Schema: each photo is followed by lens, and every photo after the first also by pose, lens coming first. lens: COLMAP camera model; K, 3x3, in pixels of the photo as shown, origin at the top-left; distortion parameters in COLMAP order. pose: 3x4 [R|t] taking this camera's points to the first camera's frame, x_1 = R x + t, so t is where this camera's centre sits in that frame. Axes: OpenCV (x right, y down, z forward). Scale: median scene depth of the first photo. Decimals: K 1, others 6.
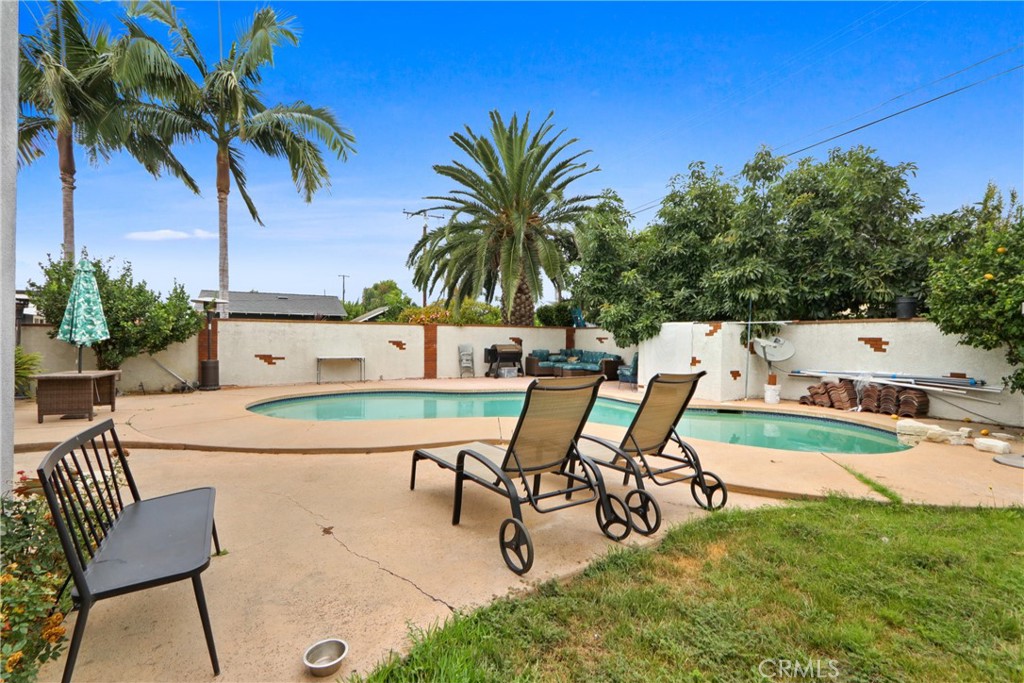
lens RADIAL K [[472.4, 0, 515.3], [0, 472.4, 341.2], [0, 0, 1]] dist [-0.014616, 0.002493]
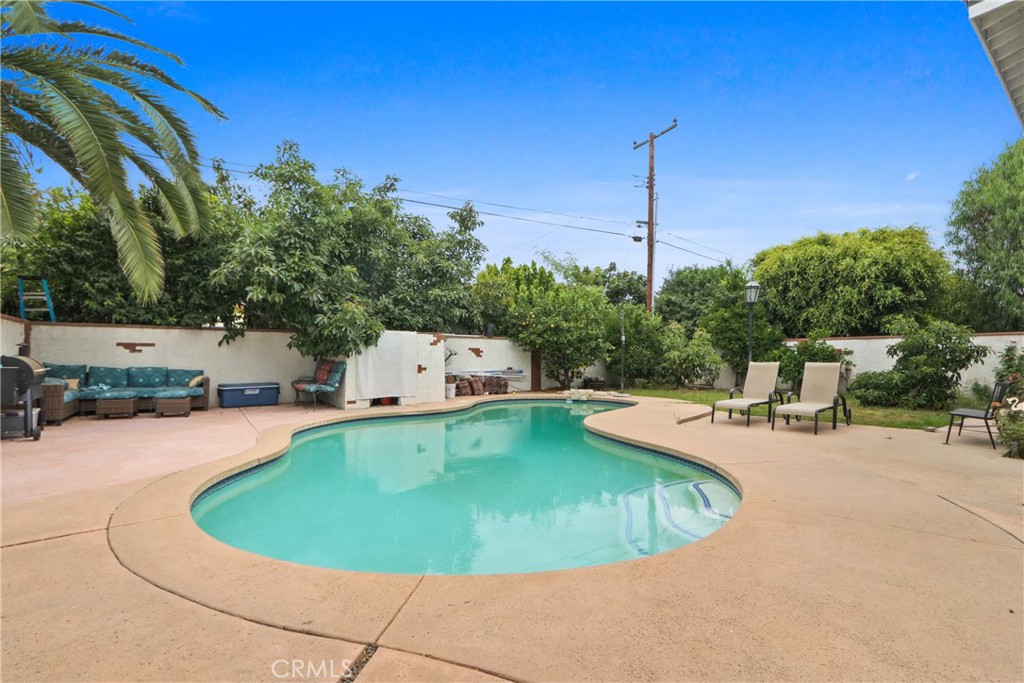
lens RADIAL K [[472.4, 0, 511.1], [0, 472.4, 345.2], [0, 0, 1]] dist [-0.014616, 0.002493]
pose [[-0.119324, 0.012248, 0.992780, -0.554784], [-0.001813, 0.999920, -0.012554, 0.001692], [-0.992854, -0.003298, -0.119292, 0.720783]]
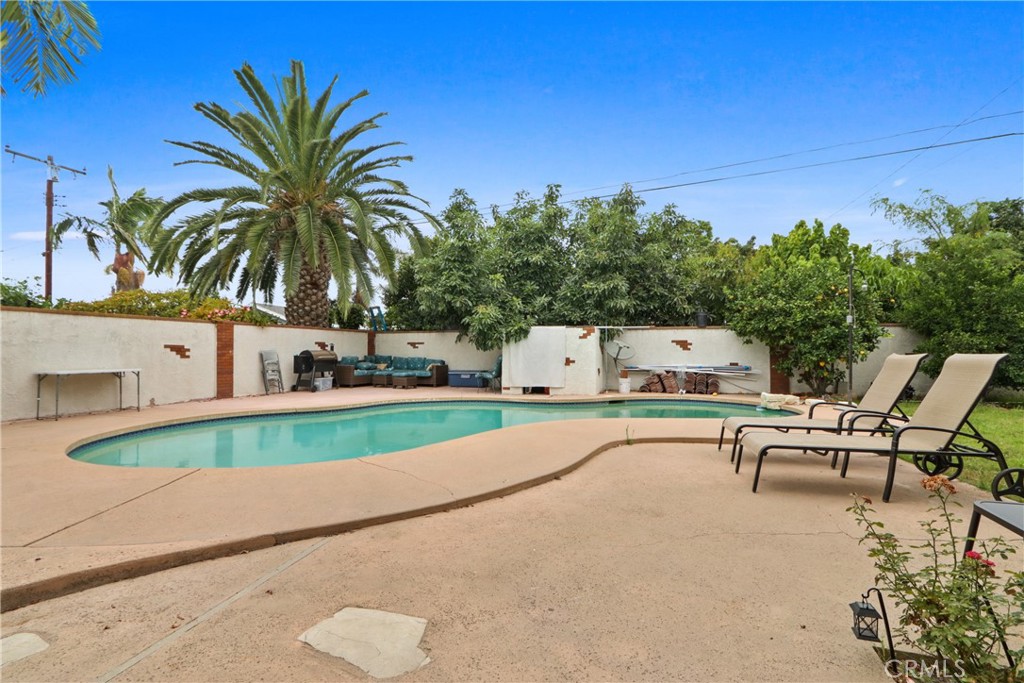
lens RADIAL K [[472.4, 0, 512.9], [0, 472.4, 342.7], [0, 0, 1]] dist [-0.014616, 0.002493]
pose [[0.745309, 0.003579, 0.666710, -0.362860], [0.009608, 0.999824, -0.016107, 0.011996], [-0.666650, 0.018411, 0.745144, 0.197054]]
